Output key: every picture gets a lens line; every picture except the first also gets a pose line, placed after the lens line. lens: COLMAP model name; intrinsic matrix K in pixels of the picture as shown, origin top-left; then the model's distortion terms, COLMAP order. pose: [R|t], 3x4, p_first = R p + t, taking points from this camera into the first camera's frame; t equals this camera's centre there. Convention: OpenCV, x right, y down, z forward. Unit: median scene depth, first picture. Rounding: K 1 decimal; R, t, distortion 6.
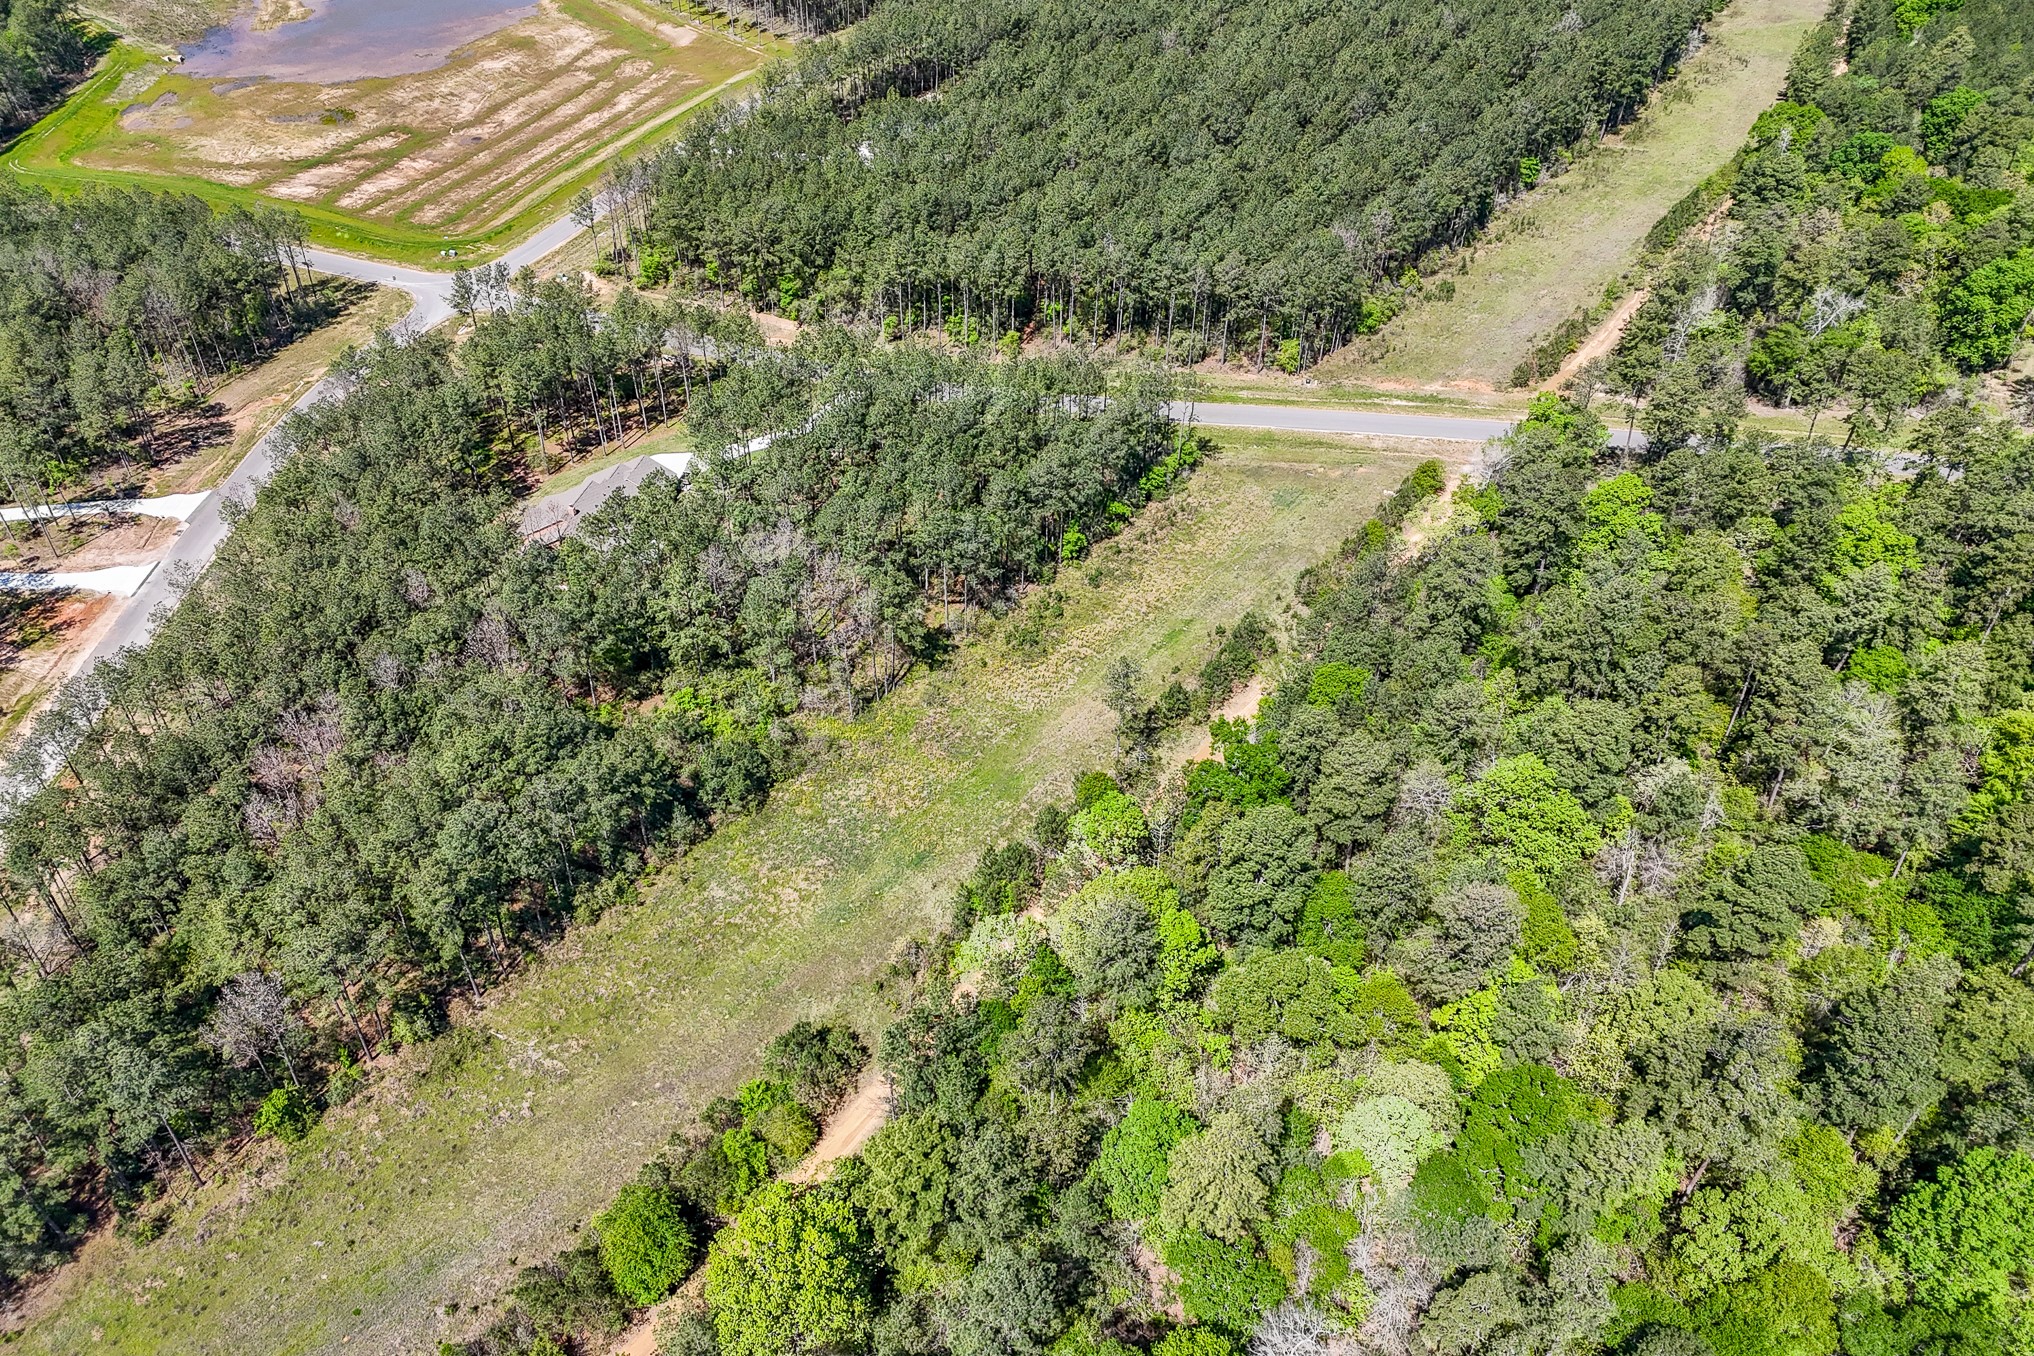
lens RADIAL K [[1478.8, 0, 1005.7], [0, 1478.8, 615.3], [0, 0, 1]] dist [0.078084, -0.072767]
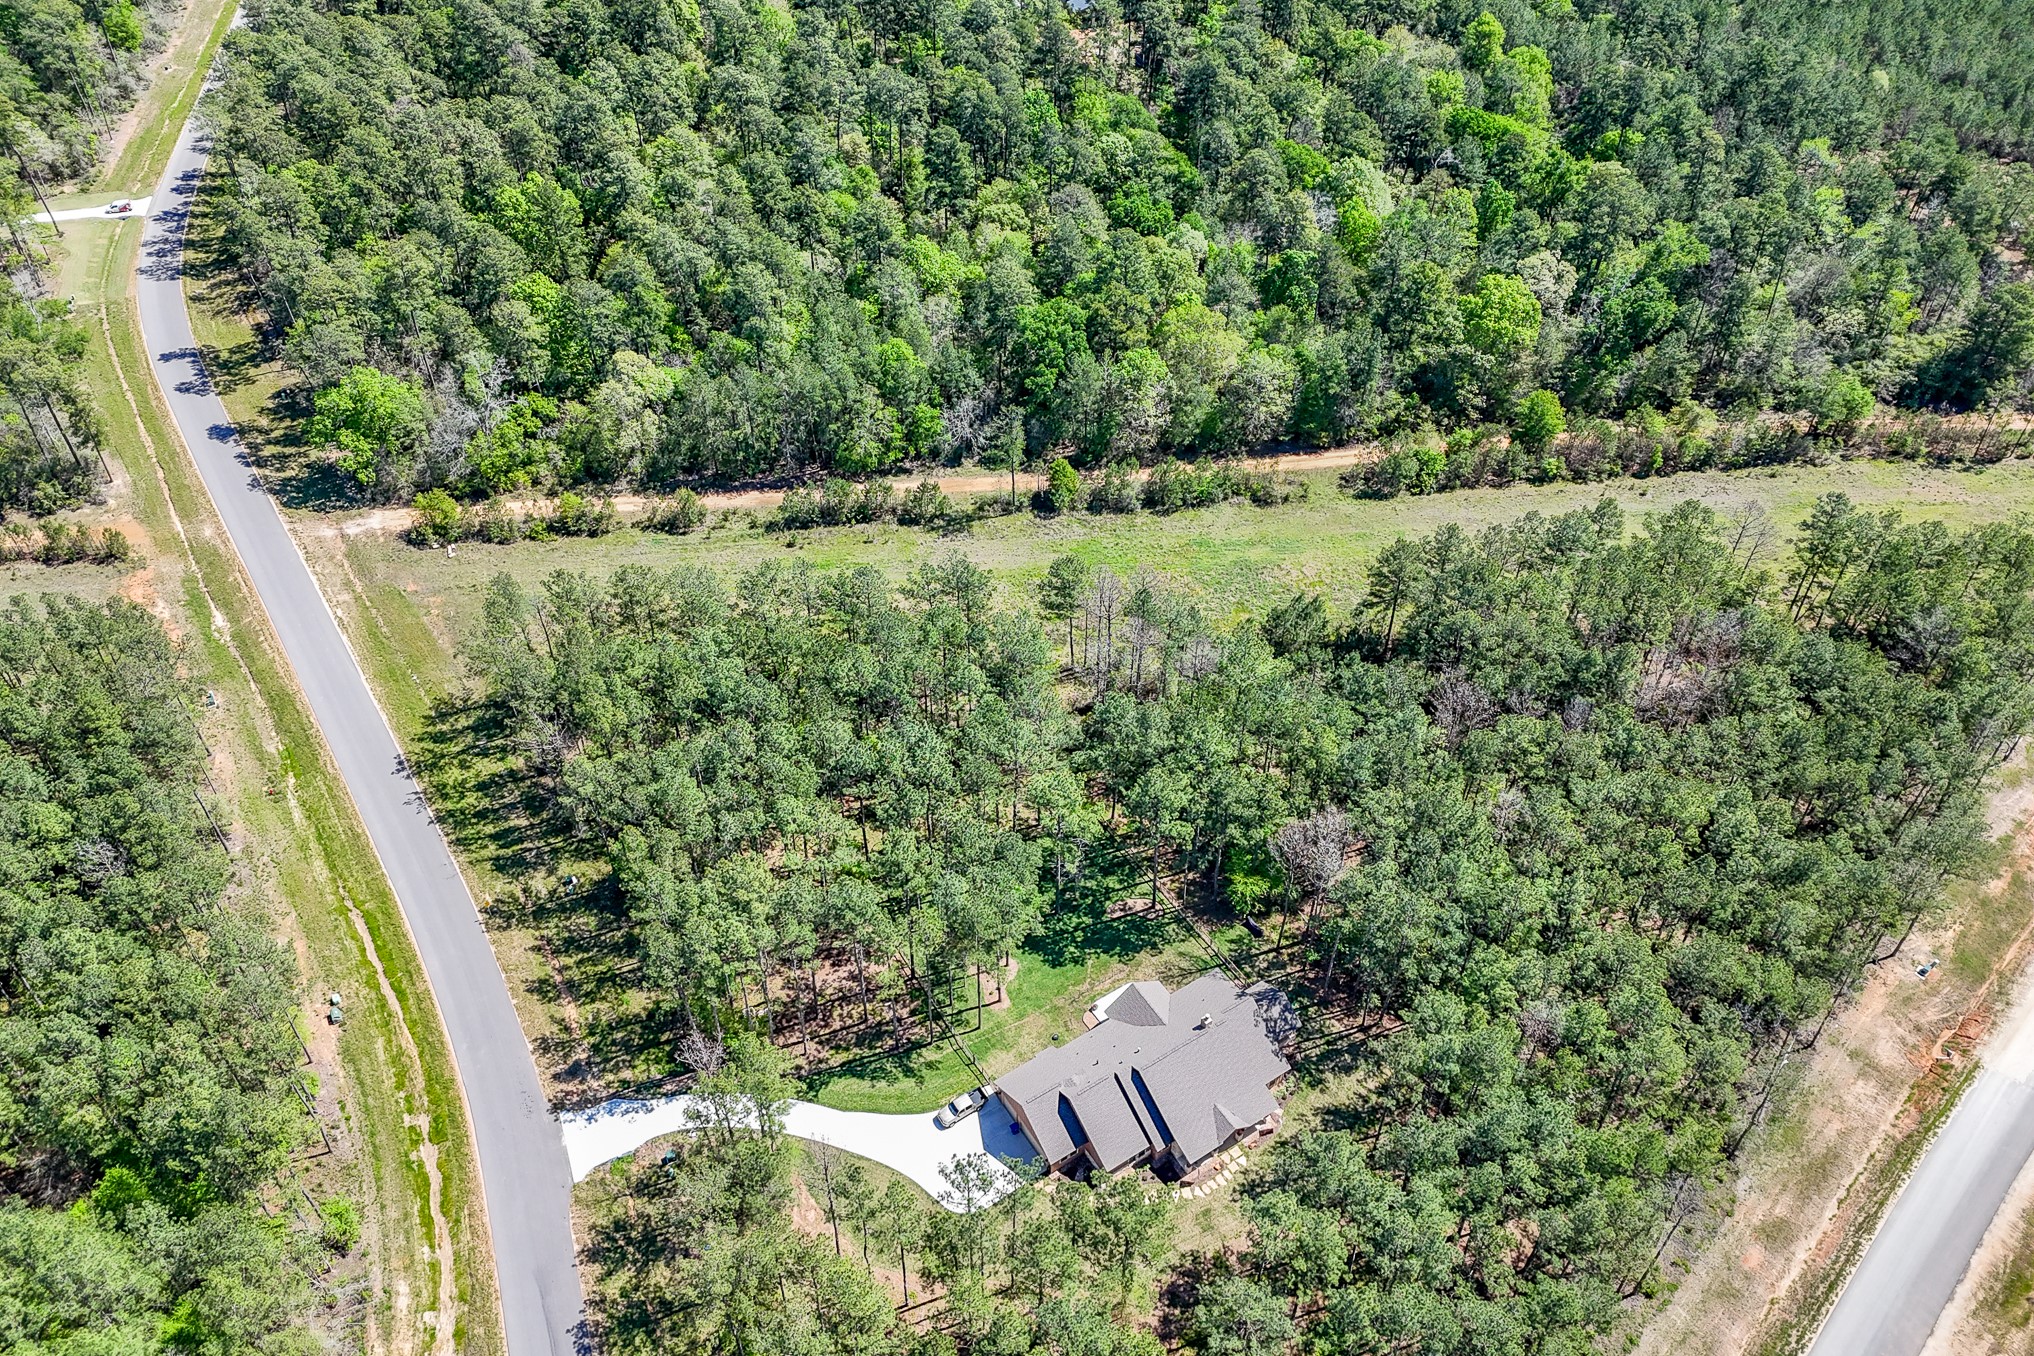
lens RADIAL K [[1478.8, 0, 1023.6], [0, 1478.8, 629.3], [0, 0, 1]] dist [0.078084, -0.072767]
pose [[-0.699252, -0.478810, 0.530837, -0.413984], [0.428781, 0.313246, 0.847362, -0.593033], [-0.572008, 0.820133, -0.013733, 0.756142]]
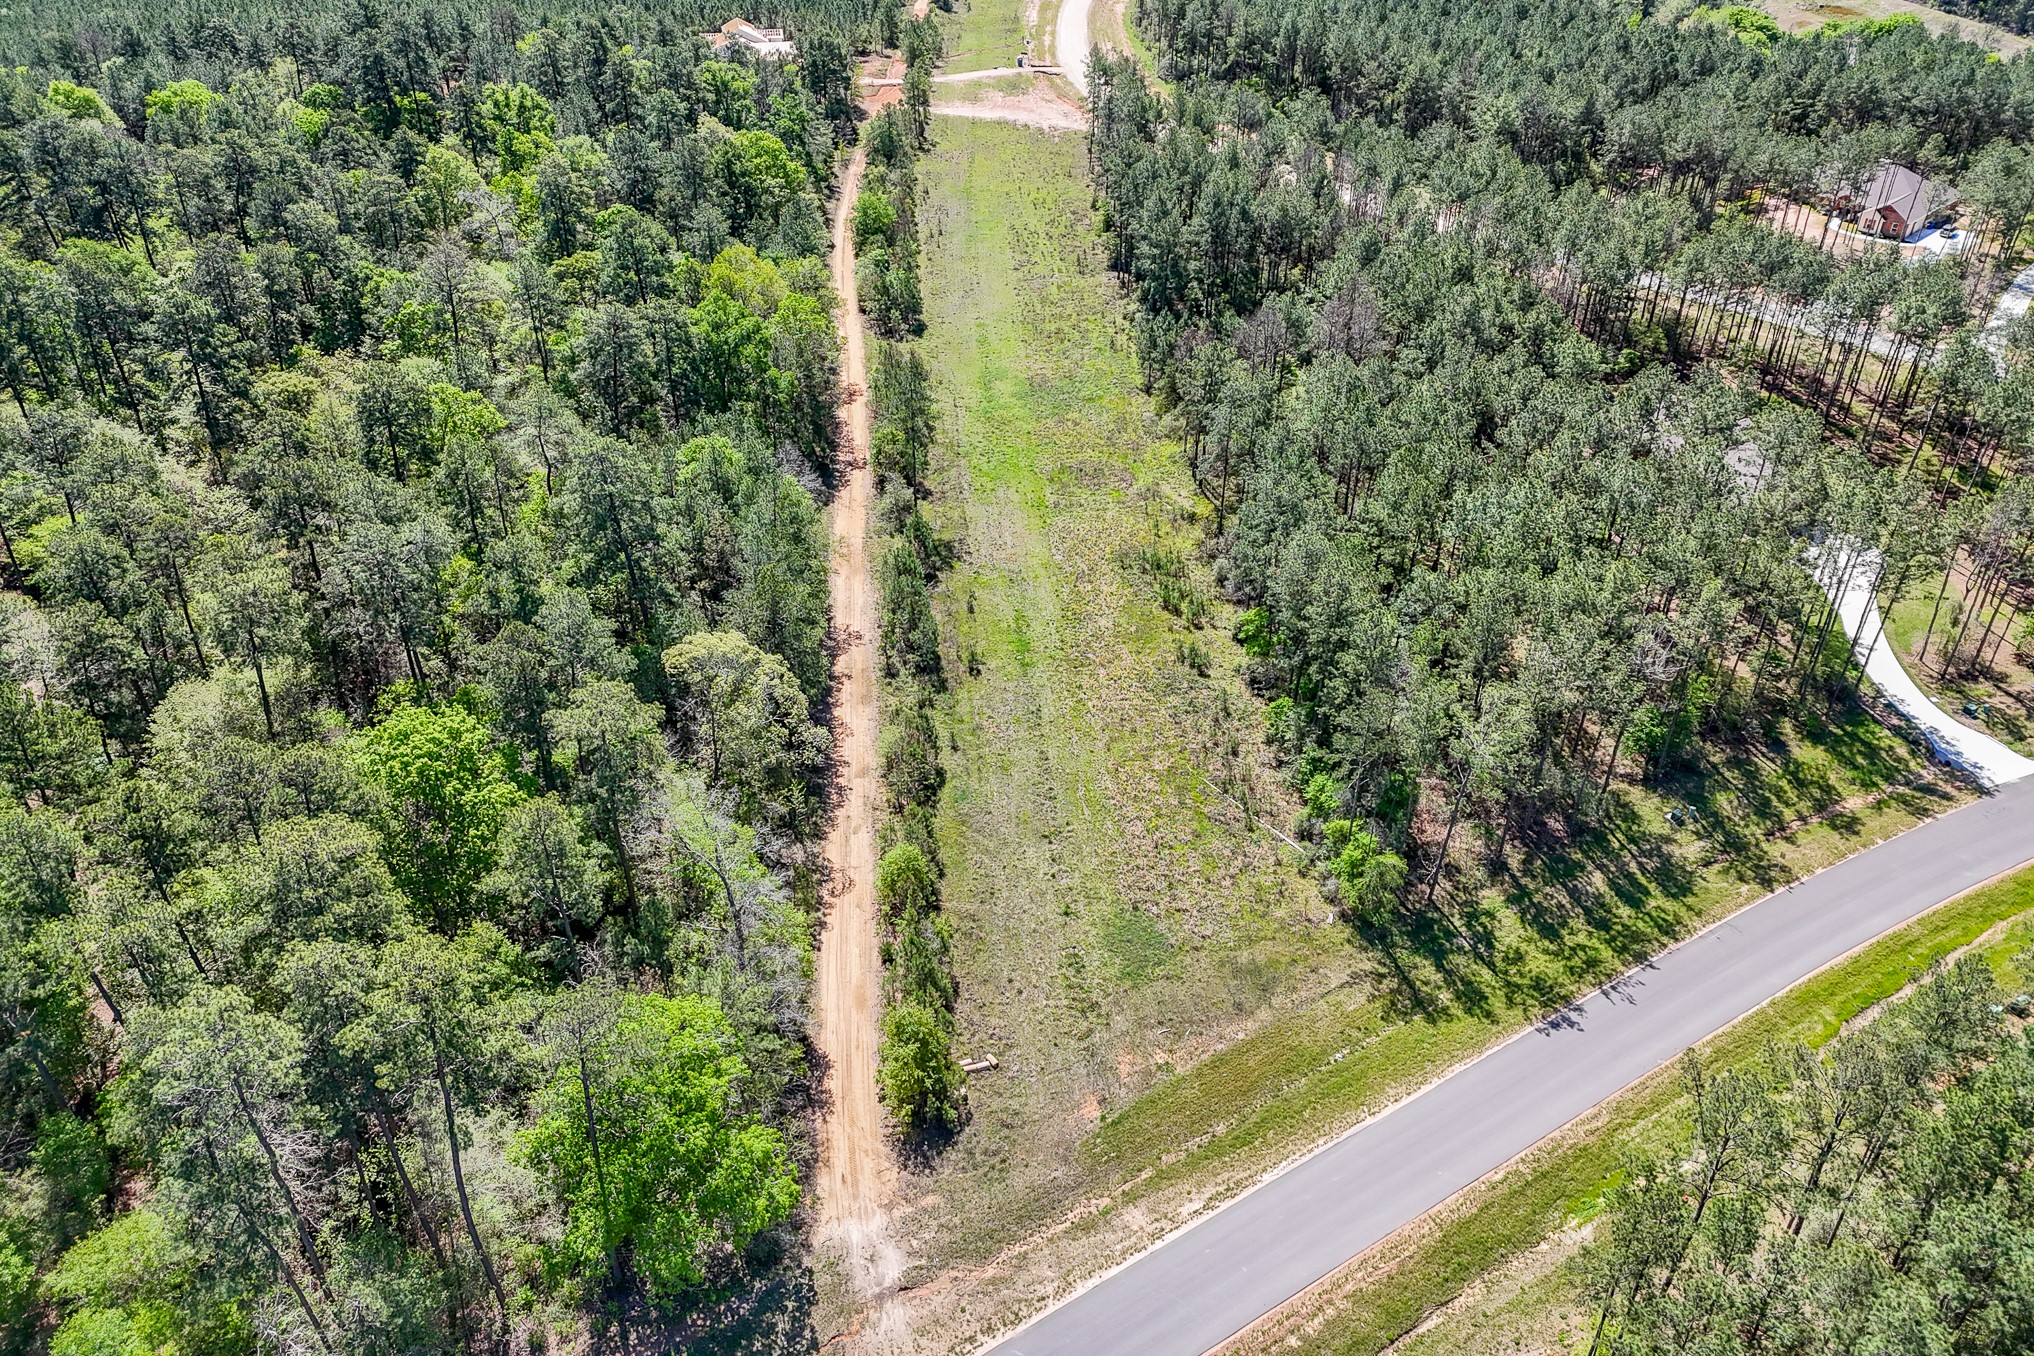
lens RADIAL K [[1478.8, 0, 1008.8], [0, 1478.8, 586.7], [0, 0, 1]] dist [0.078084, -0.072767]
pose [[-0.733546, 0.352767, -0.580919, 0.401525], [-0.423466, 0.431316, 0.796645, -0.430538], [0.531589, 0.830375, -0.167005, 0.849305]]
